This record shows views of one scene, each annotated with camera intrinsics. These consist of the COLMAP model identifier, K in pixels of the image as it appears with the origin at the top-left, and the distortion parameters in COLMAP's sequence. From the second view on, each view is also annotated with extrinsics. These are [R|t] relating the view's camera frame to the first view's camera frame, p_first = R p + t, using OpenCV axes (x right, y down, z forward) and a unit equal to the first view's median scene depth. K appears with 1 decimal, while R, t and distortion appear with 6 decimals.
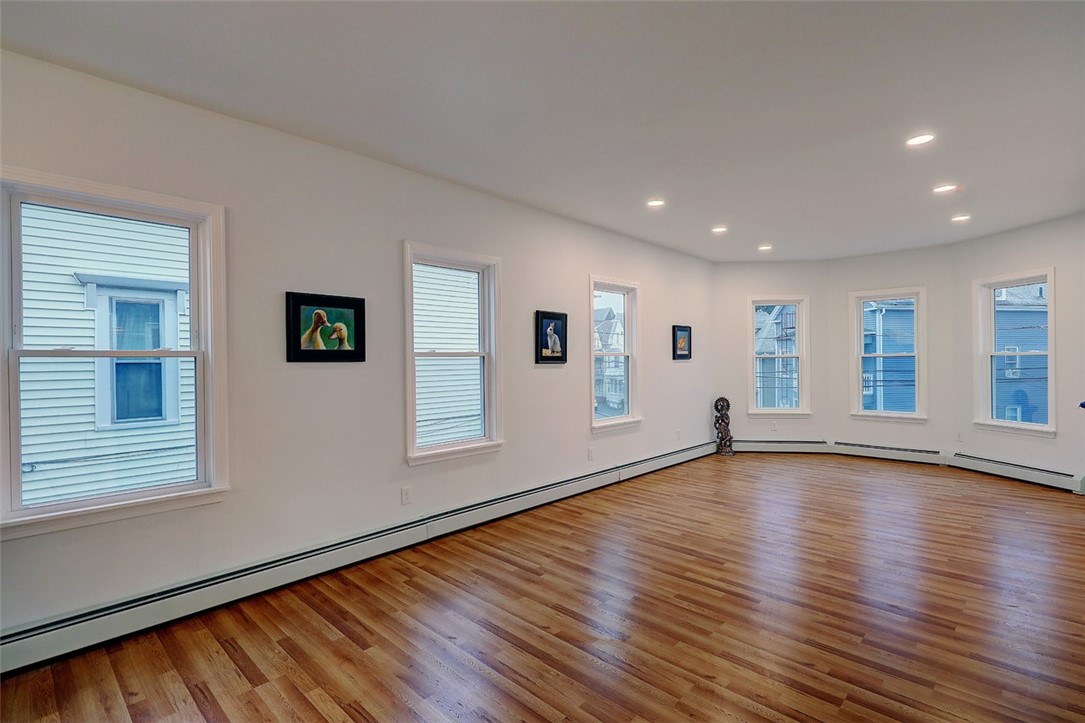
lens RADIAL K [[534.8, 0, 539.3], [0, 534.8, 361.3], [0, 0, 1]] dist [0.012733, -0.000848]
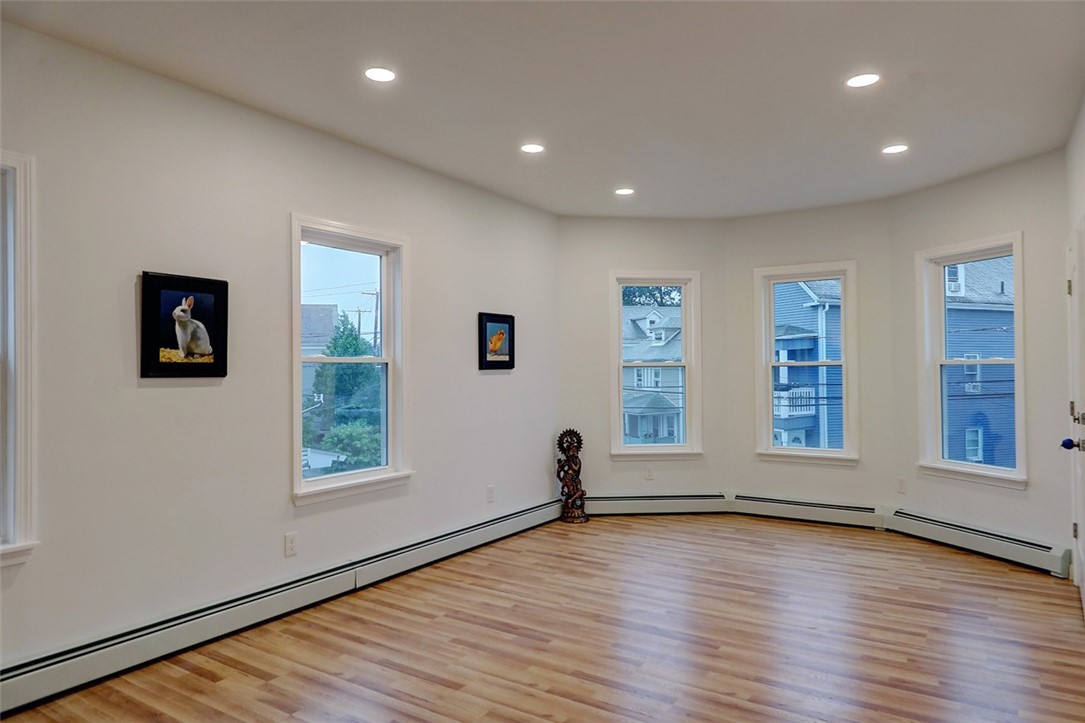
lens RADIAL K [[706.8, 0, 554.3], [0, 706.8, 359.1], [0, 0, 1]] dist [0.026428, 0.002608]
pose [[0.982387, 0.005153, 0.186786, 0.183649], [-0.002087, 0.999860, -0.016609, -0.001886], [-0.186846, 0.015927, 0.982260, 0.201975]]
